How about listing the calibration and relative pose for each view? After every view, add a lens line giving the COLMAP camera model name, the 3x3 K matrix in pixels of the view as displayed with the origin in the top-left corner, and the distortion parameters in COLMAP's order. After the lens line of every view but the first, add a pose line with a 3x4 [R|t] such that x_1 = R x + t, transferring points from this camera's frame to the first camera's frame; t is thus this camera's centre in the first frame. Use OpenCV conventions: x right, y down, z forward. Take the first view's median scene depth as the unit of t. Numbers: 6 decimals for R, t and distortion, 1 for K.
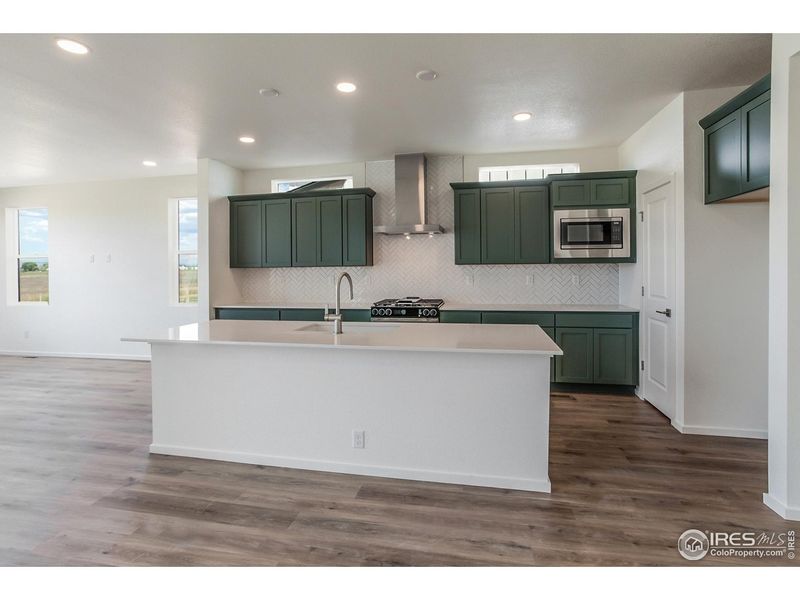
lens RADIAL K [[396.8, 0, 383.6], [0, 396.8, 275.9], [0, 0, 1]] dist [-0.016947, -0.000269]
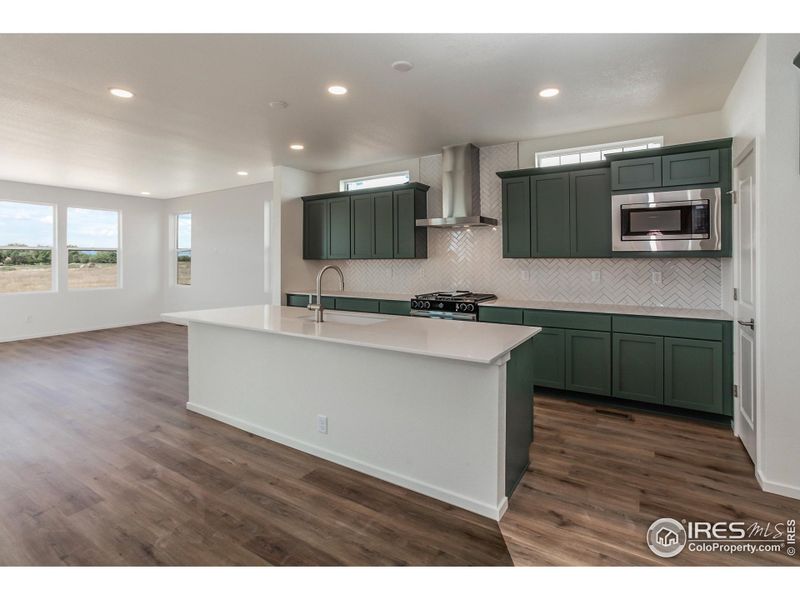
lens RADIAL K [[376.5, 0, 371.5], [0, 376.5, 264.8], [0, 0, 1]] dist [-0.011499, 0.000992]
pose [[0.936426, 0.013143, -0.350619, 0.227075], [-0.015731, 0.999866, -0.004535, -0.003771], [0.350512, 0.009762, 0.936507, 0.062404]]
